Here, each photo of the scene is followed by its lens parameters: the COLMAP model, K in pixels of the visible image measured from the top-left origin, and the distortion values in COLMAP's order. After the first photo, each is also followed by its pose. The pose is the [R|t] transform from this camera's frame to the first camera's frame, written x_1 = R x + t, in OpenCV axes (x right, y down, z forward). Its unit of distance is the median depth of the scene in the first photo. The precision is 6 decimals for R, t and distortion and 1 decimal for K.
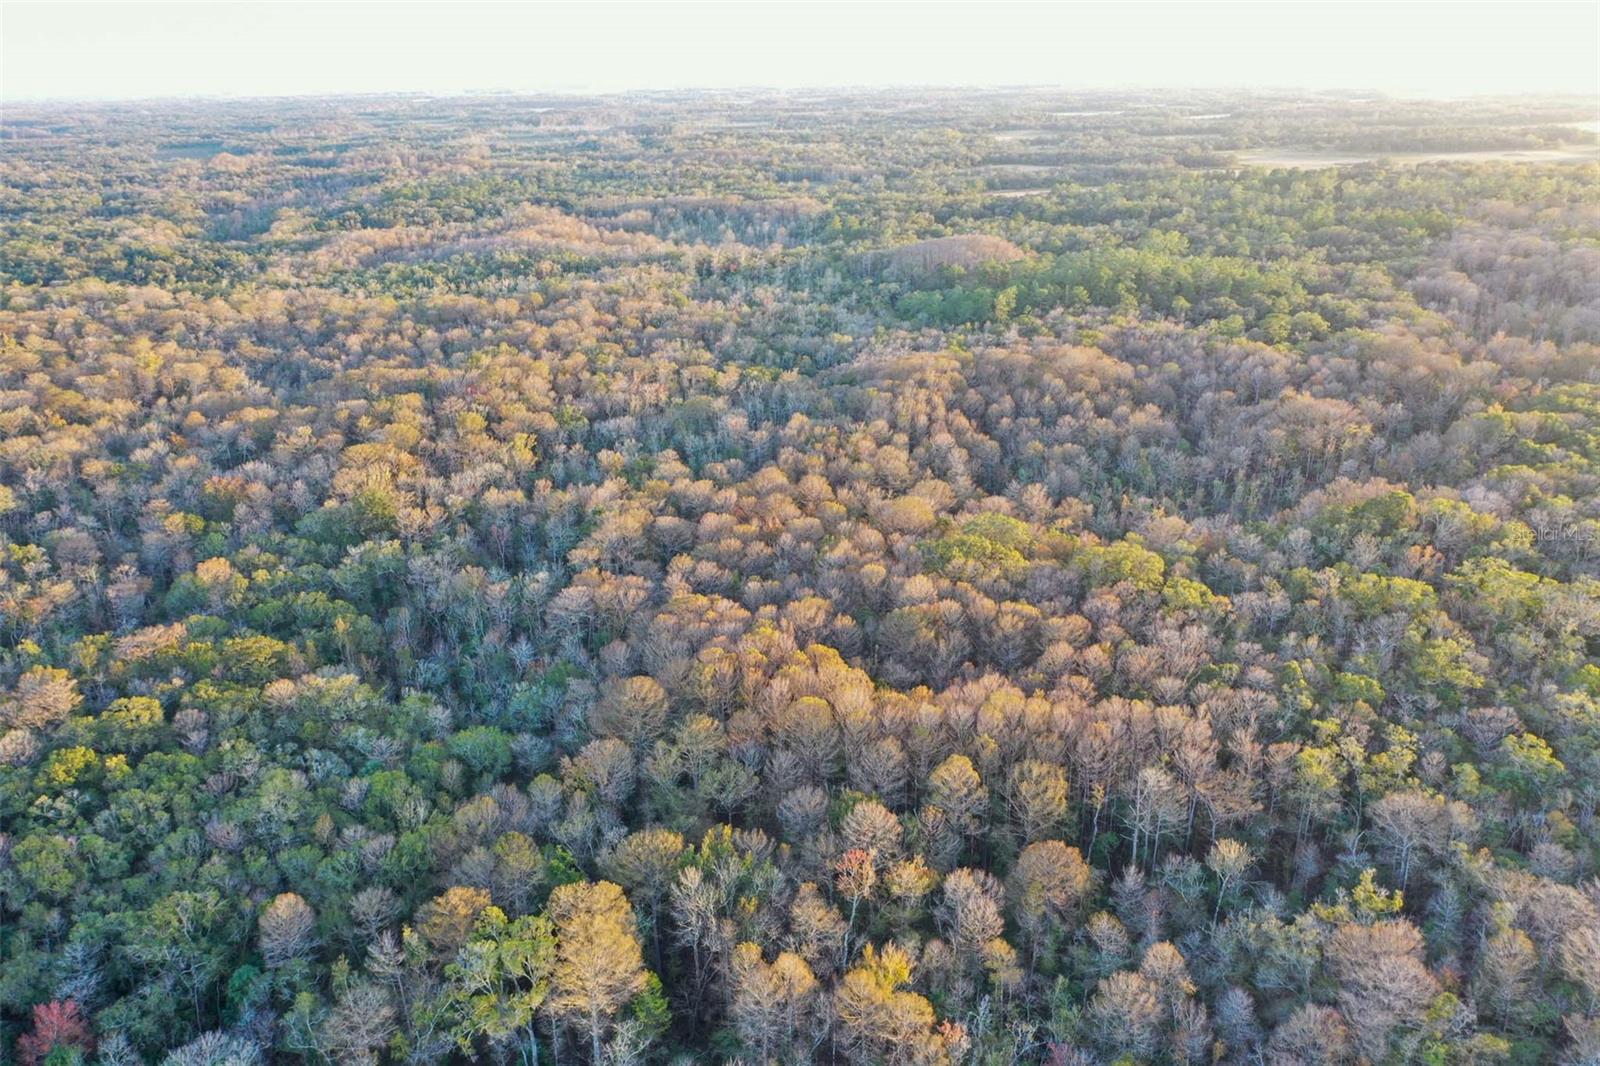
lens RADIAL K [[1262.5, 0, 793.4], [0, 1262.5, 527.3], [0, 0, 1]] dist [0.007556, -0.006187]
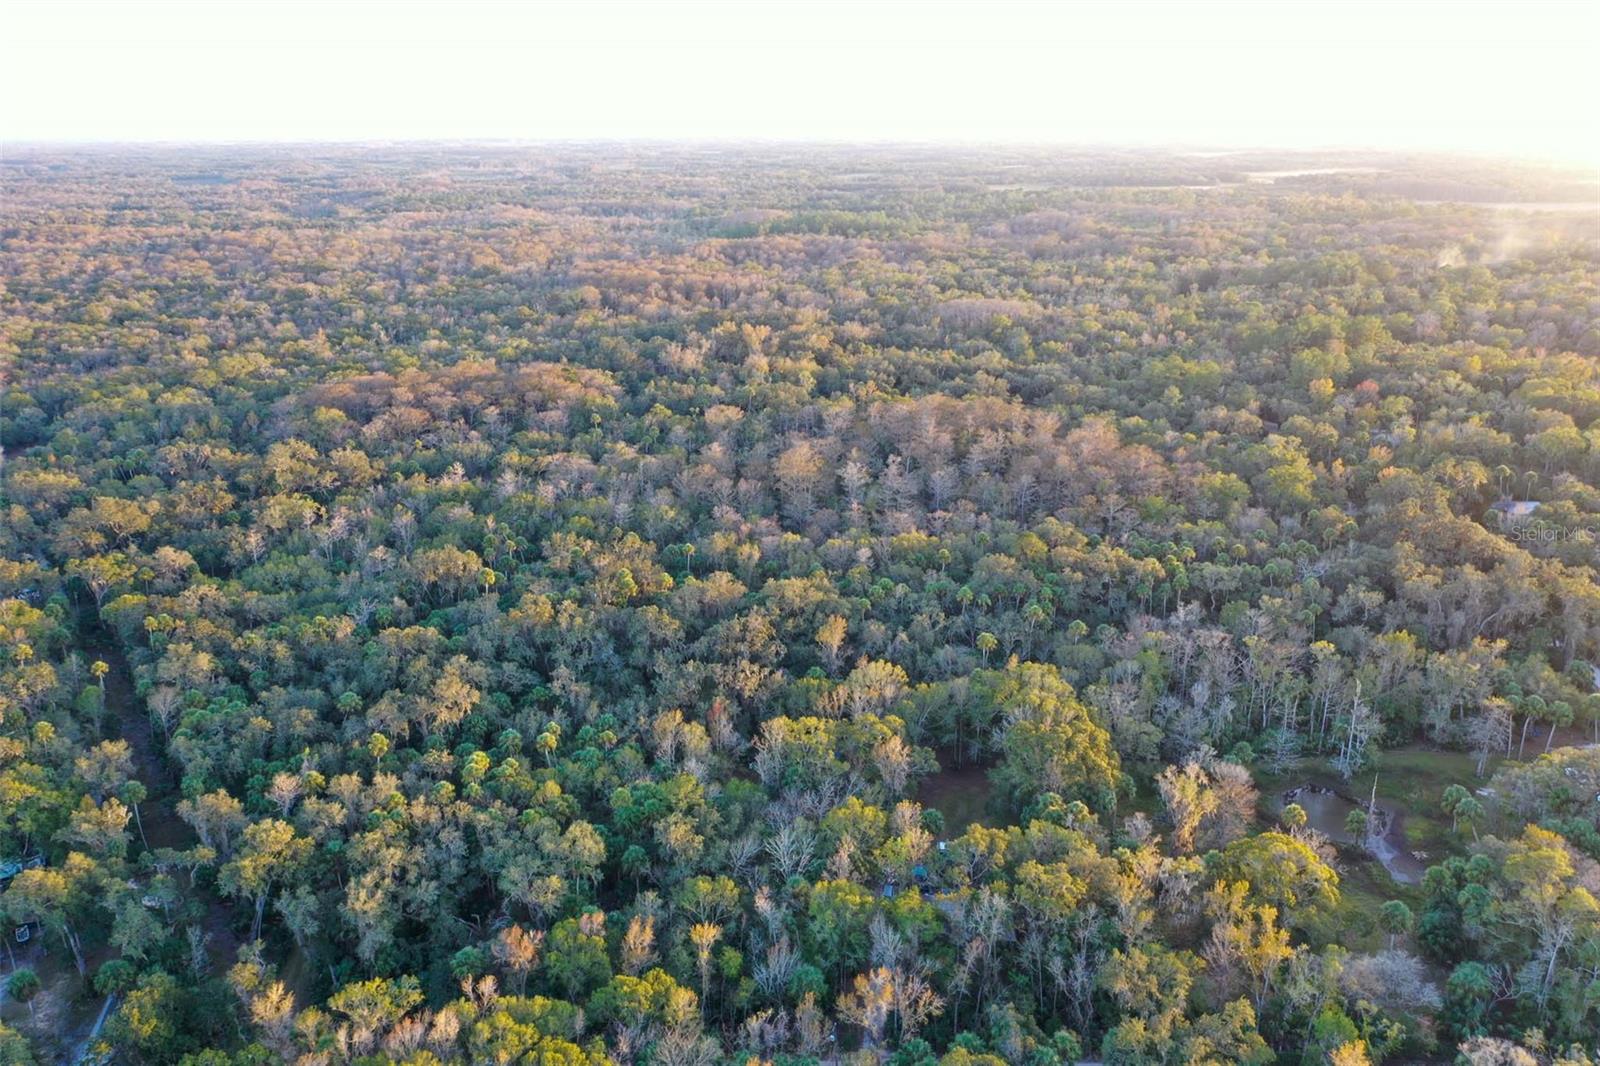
lens RADIAL K [[1262.5, 0, 800.3], [0, 1262.5, 540.0], [0, 0, 1]] dist [0.007556, -0.006187]
pose [[0.997421, -0.007956, 0.071337, 0.104563], [0.010394, 0.999372, -0.033872, 0.534750], [-0.071022, 0.034526, 0.996877, -1.389020]]
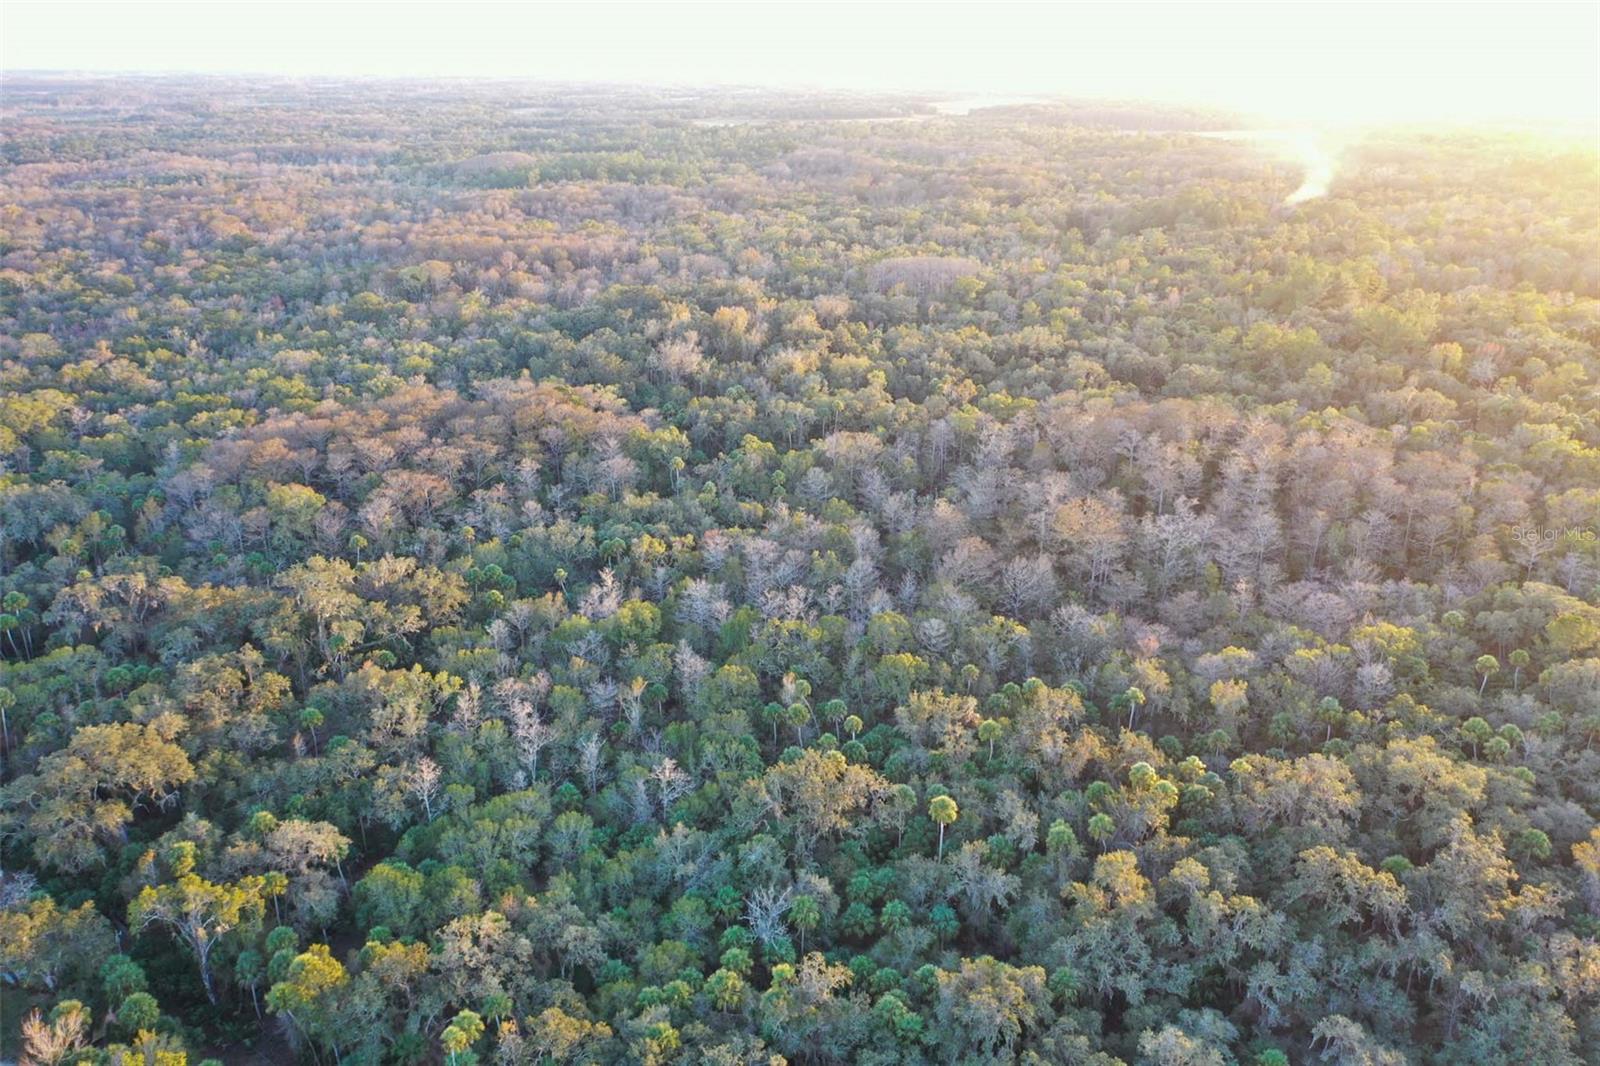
lens RADIAL K [[1262.5, 0, 793.5], [0, 1262.5, 524.2], [0, 0, 1]] dist [0.007556, -0.006187]
pose [[0.934197, -0.109636, 0.339494, -0.198393], [0.109276, 0.993805, 0.020241, 0.419927], [-0.339611, 0.018190, 0.940390, -1.056329]]
